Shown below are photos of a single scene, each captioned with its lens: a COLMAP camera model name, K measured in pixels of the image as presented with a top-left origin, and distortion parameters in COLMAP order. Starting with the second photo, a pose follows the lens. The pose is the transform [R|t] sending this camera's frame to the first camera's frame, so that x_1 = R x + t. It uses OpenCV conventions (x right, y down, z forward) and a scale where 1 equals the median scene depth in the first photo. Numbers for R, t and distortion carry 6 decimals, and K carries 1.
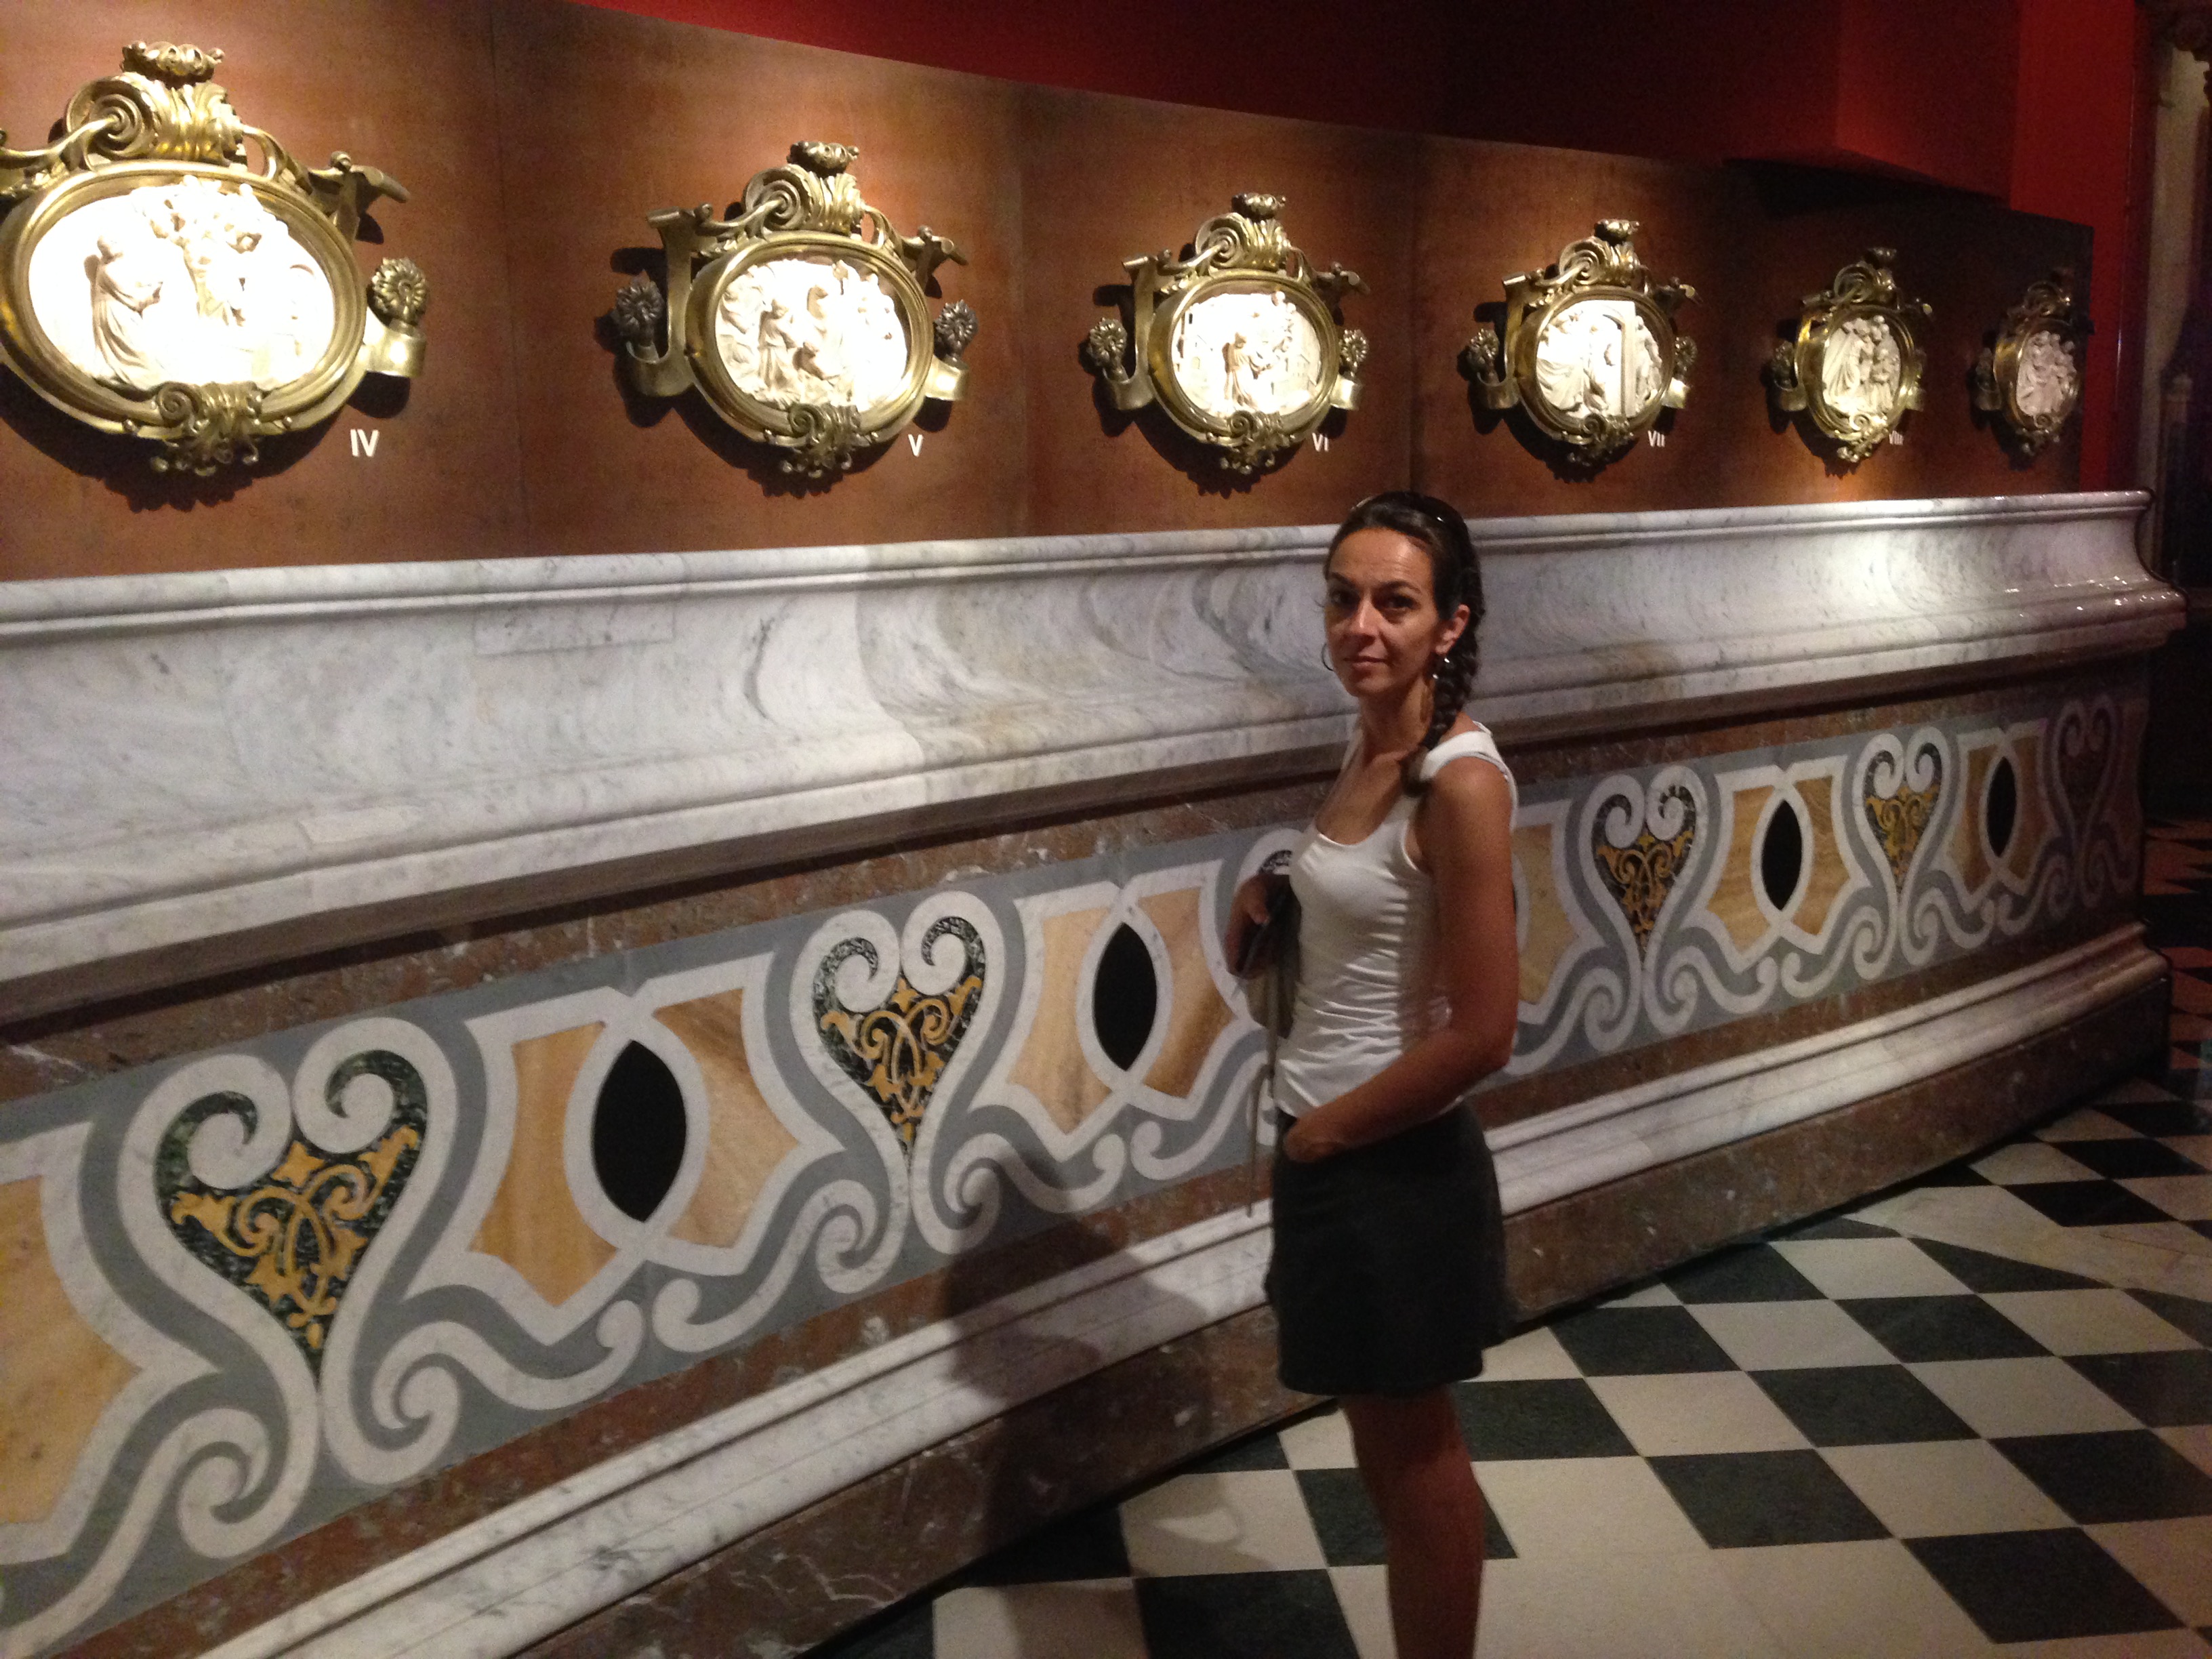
lens RADIAL K [[2104.4, 0, 1109.8], [0, 2104.4, 837.3], [0, 0, 1]] dist [0.047741, 0.000000]
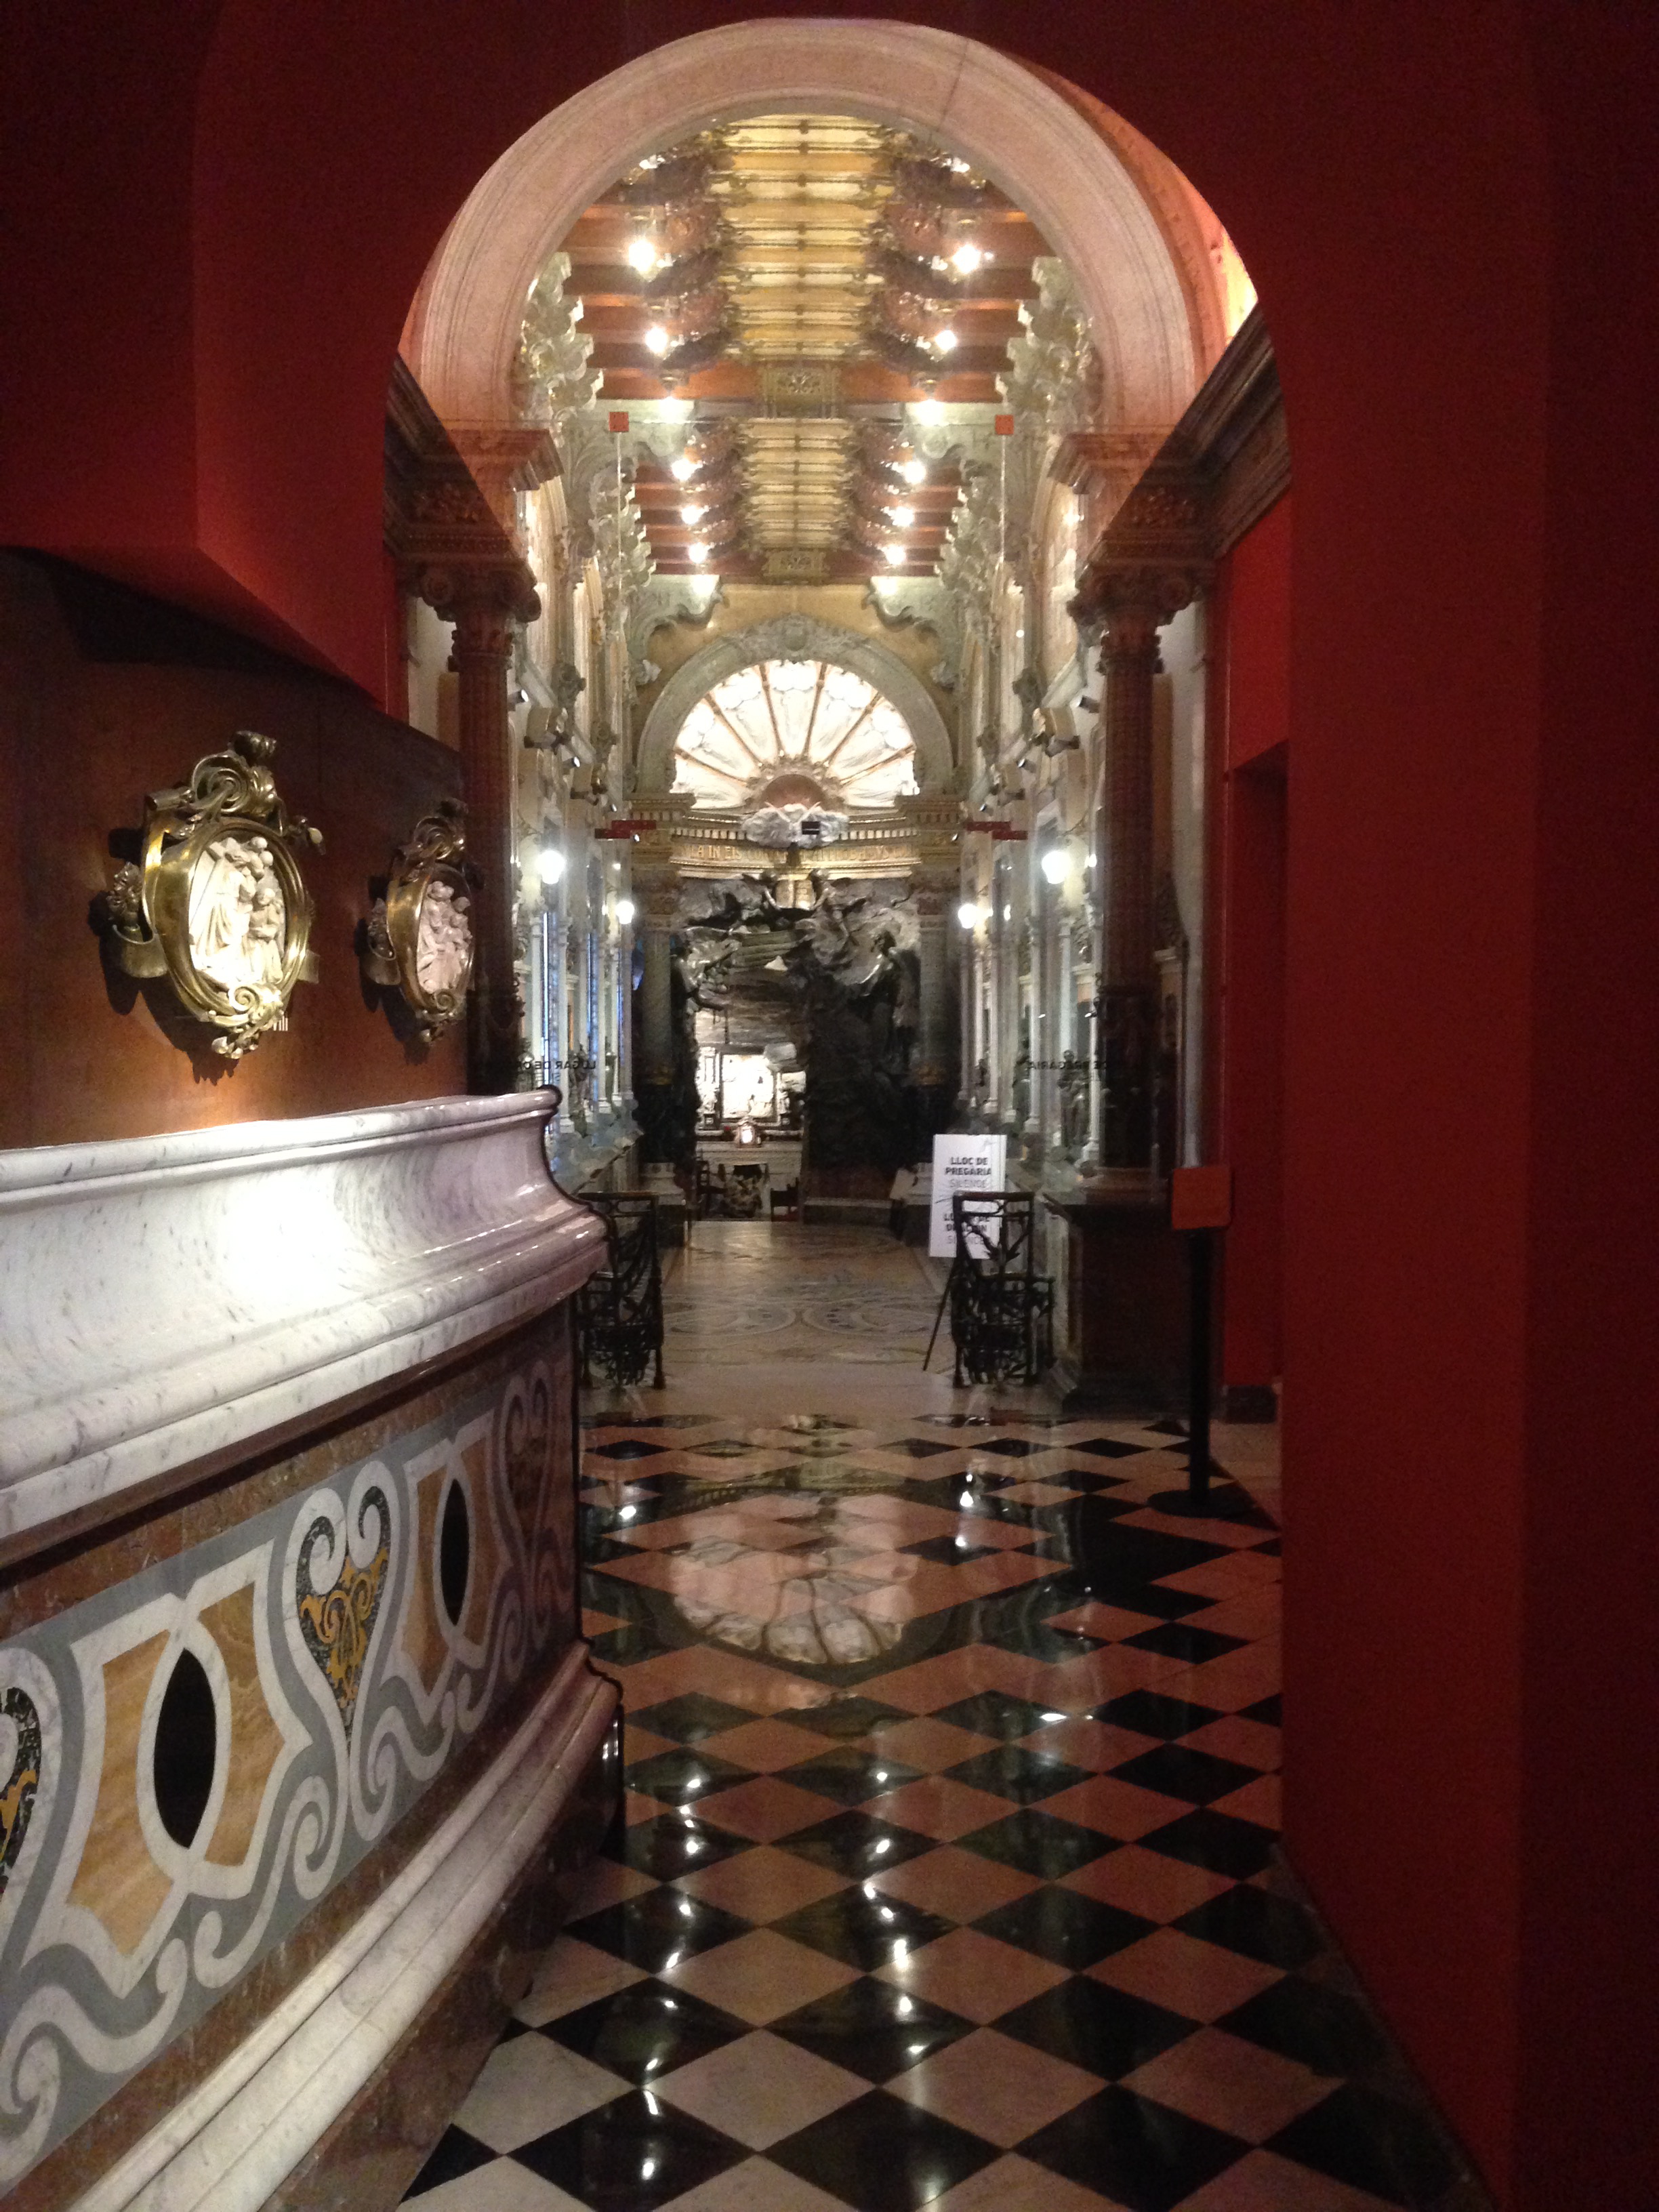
lens RADIAL K [[2104.4, 0, 845.9], [0, 2104.4, 1105.5], [0, 0, 1]] dist [0.047741, 0.000000]
pose [[0.765060, -0.010772, 0.643869, 0.084260], [0.095554, 0.990690, -0.096965, -0.085536], [-0.636830, 0.135709, 0.758967, 0.410409]]
